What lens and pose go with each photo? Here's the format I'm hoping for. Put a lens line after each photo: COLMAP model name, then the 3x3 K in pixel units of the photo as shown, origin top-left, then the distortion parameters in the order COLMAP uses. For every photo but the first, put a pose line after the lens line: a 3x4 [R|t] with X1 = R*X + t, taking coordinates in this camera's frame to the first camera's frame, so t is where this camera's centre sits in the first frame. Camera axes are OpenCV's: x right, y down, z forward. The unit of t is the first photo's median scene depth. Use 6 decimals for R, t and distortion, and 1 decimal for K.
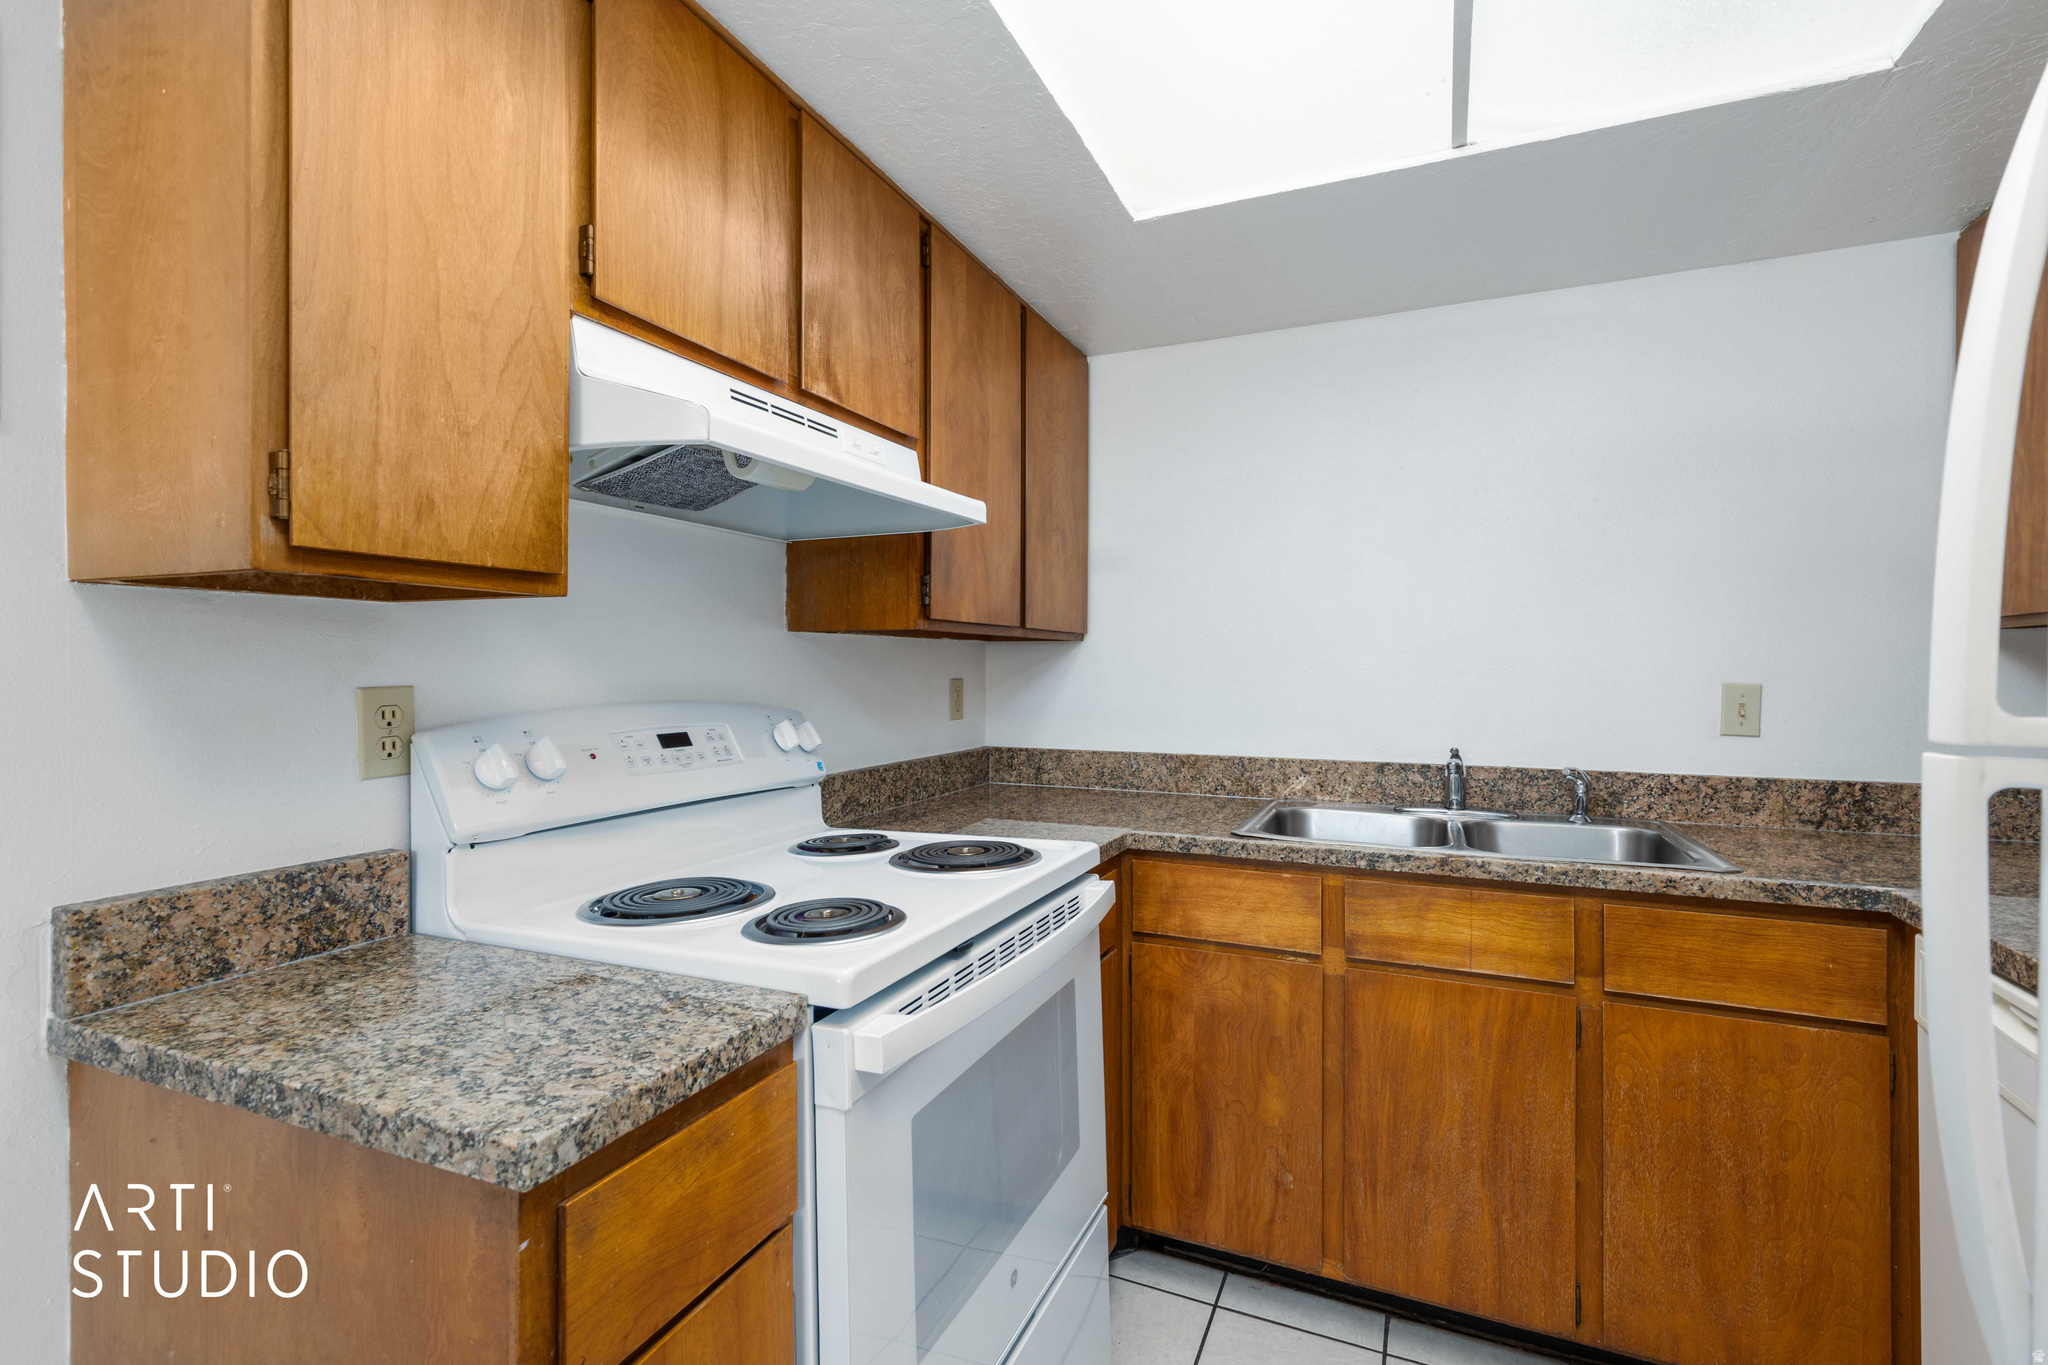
lens RADIAL K [[931.3, 0, 1007.7], [0, 931.3, 668.4], [0, 0, 1]] dist [0.011505, -0.001491]
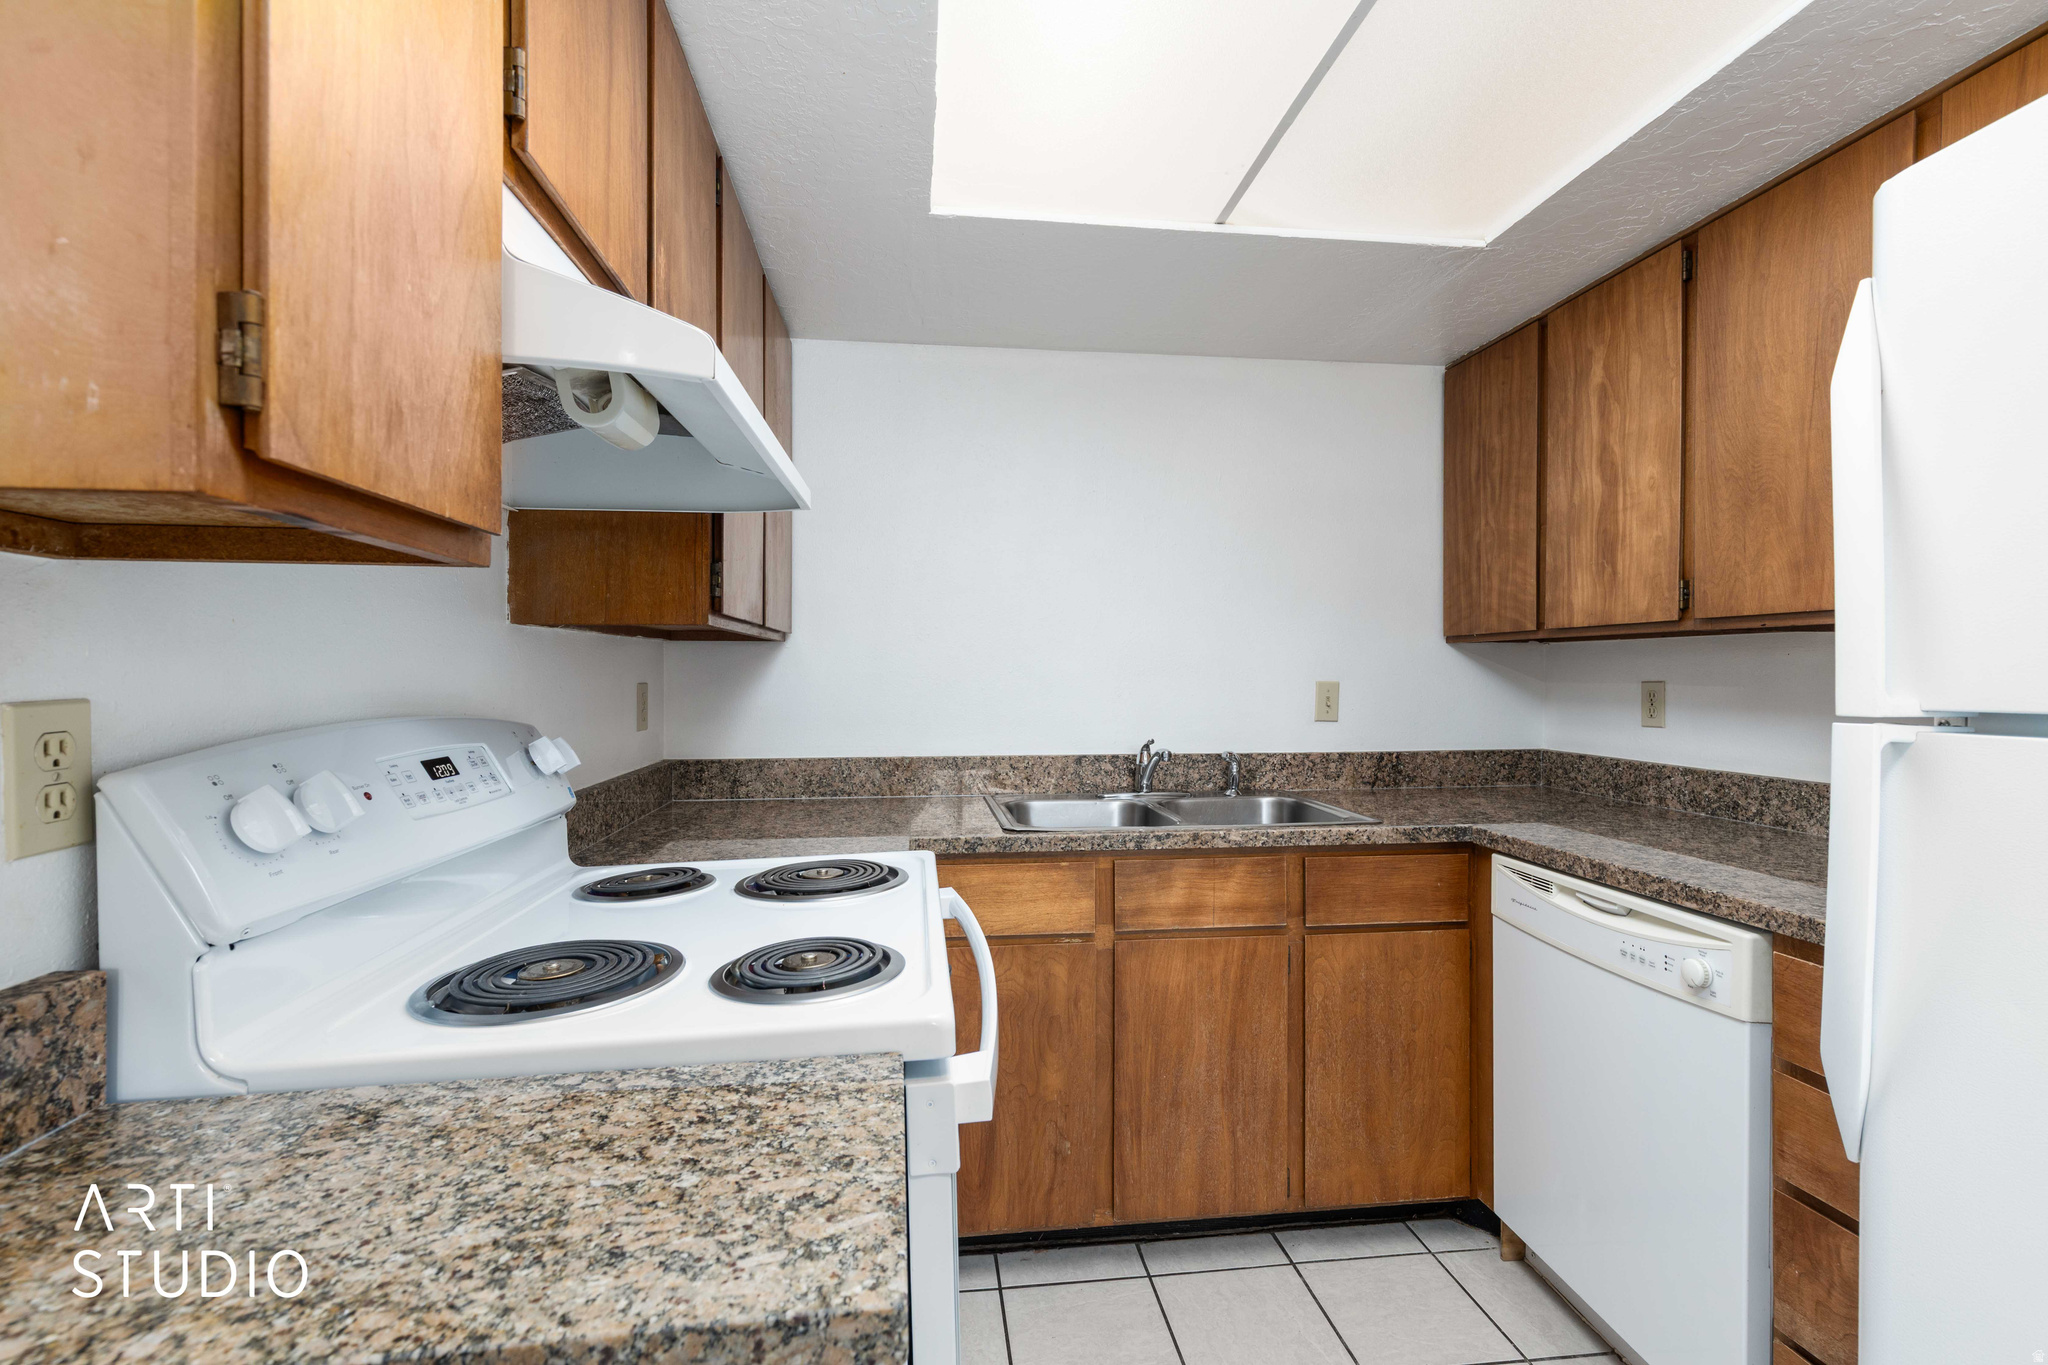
lens RADIAL K [[931.3, 0, 1017.0], [0, 931.3, 677.2], [0, 0, 1]] dist [0.011505, -0.001491]
pose [[0.856883, -0.004659, 0.515489, -0.354223], [0.001993, 0.999982, 0.005725, 0.002006], [-0.515507, -0.003878, 0.856877, 0.135031]]
